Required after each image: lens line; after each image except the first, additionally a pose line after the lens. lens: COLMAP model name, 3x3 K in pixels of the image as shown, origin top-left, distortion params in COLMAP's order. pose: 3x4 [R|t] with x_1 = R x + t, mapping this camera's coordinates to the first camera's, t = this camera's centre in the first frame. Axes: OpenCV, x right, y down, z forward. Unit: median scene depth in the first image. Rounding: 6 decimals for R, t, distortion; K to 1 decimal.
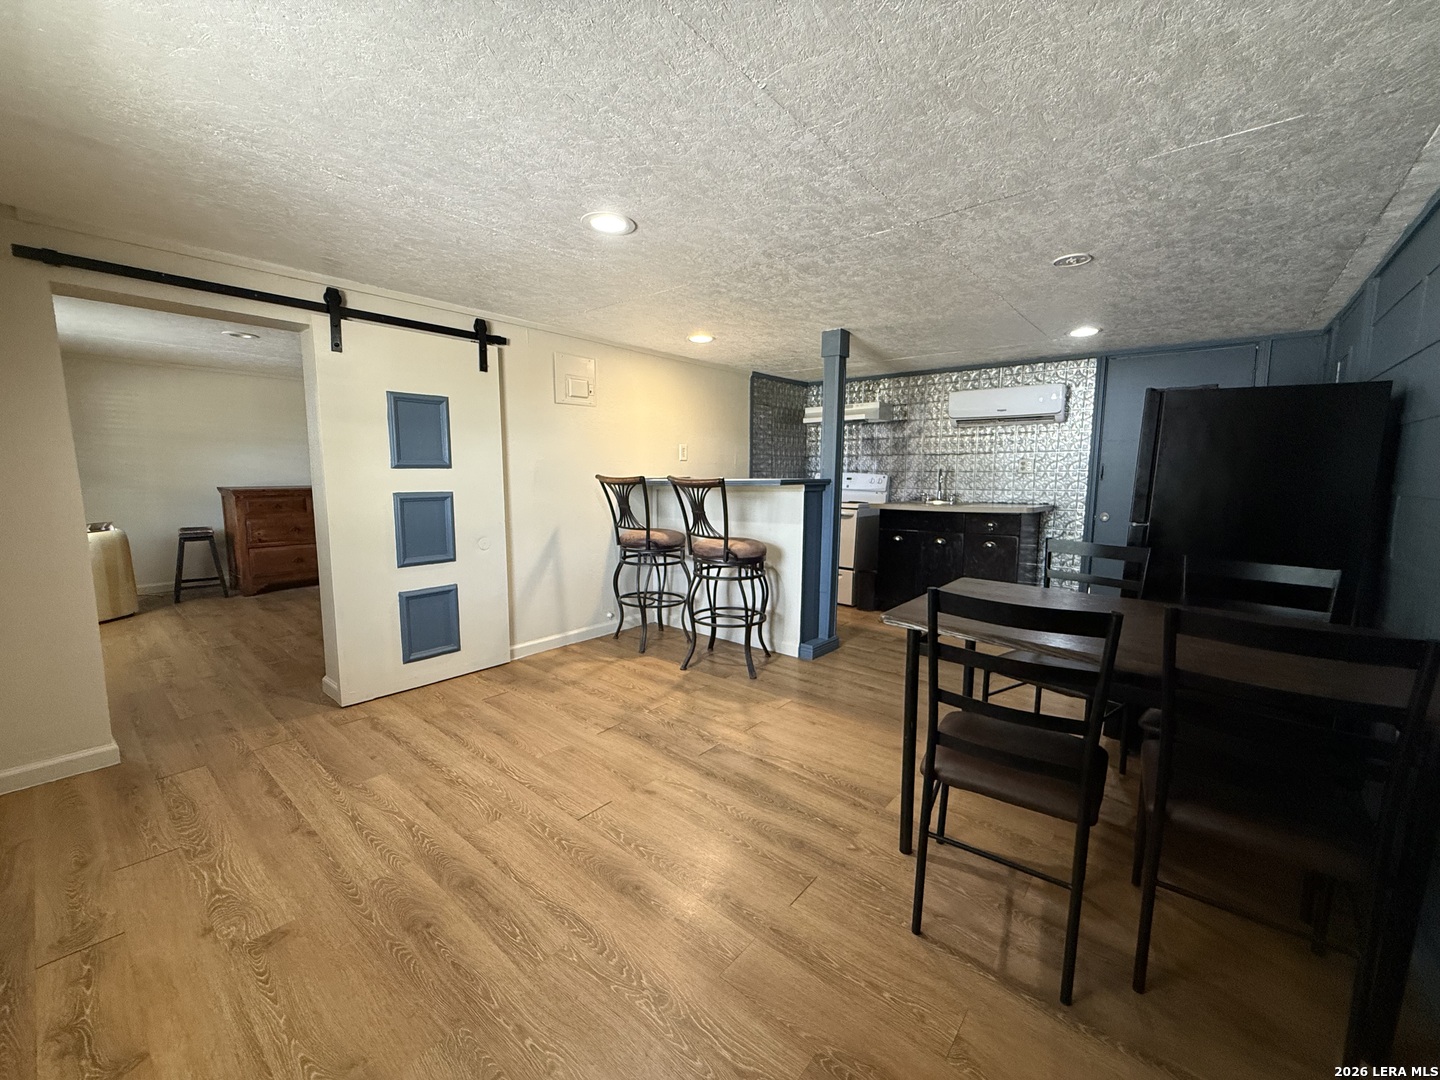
lens RADIAL K [[575.4, 0, 713.5], [0, 575.4, 538.3], [0, 0, 1]] dist [-0.000418, 0.000451]
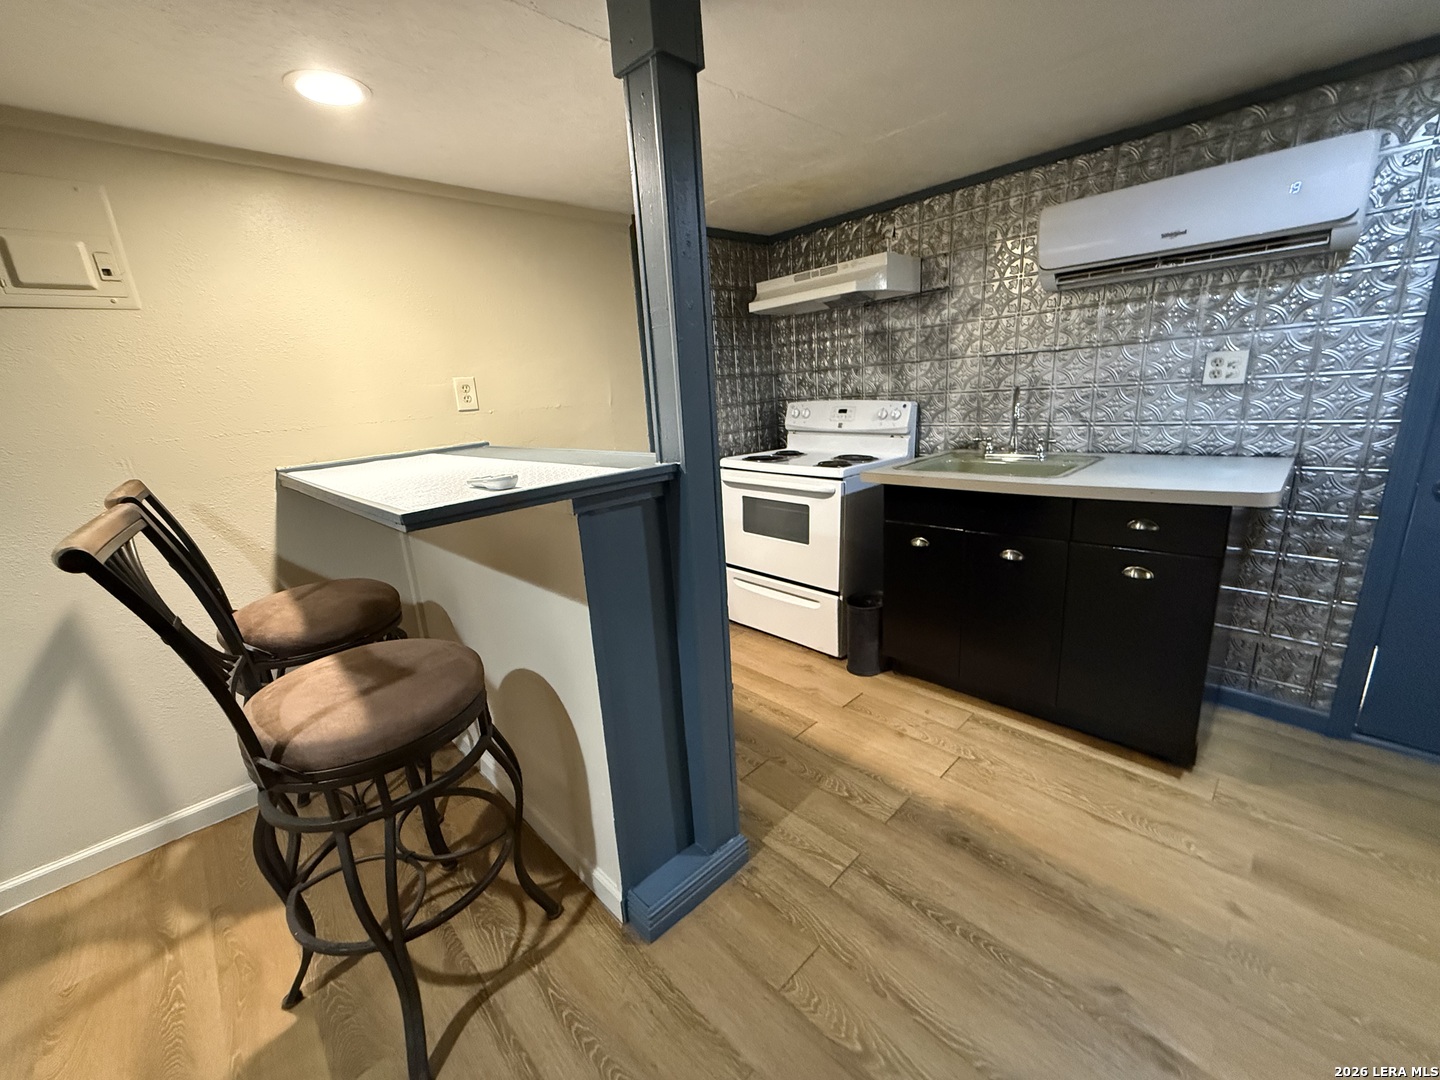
lens RADIAL K [[575.4, 0, 713.5], [0, 575.4, 538.3], [0, 0, 1]] dist [-0.000418, 0.000451]
pose [[0.992091, -0.043203, -0.117849, 0.302153], [0.060212, 0.987624, 0.144825, -0.122909], [0.110133, -0.150775, 0.982414, 0.747682]]
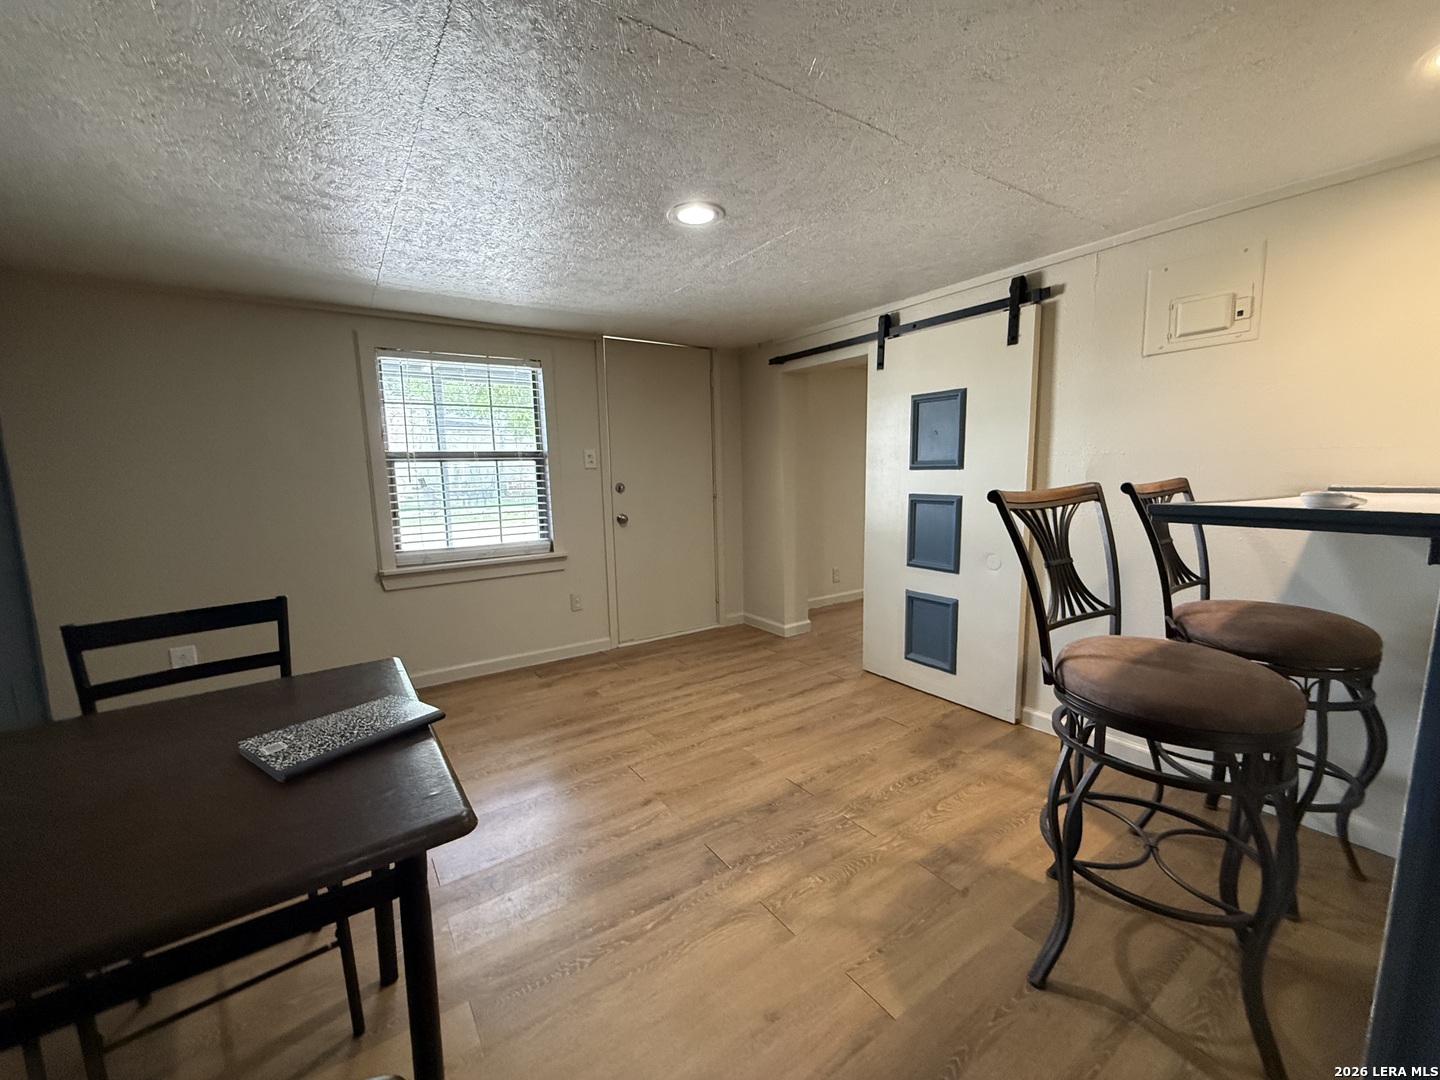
lens RADIAL K [[575.4, 0, 713.5], [0, 575.4, 538.3], [0, 0, 1]] dist [-0.000418, 0.000451]
pose [[-0.268780, 0.113908, -0.956442, 0.496944], [-0.102375, 0.983980, 0.145958, -0.105489], [0.957745, 0.137147, -0.252813, 0.860377]]
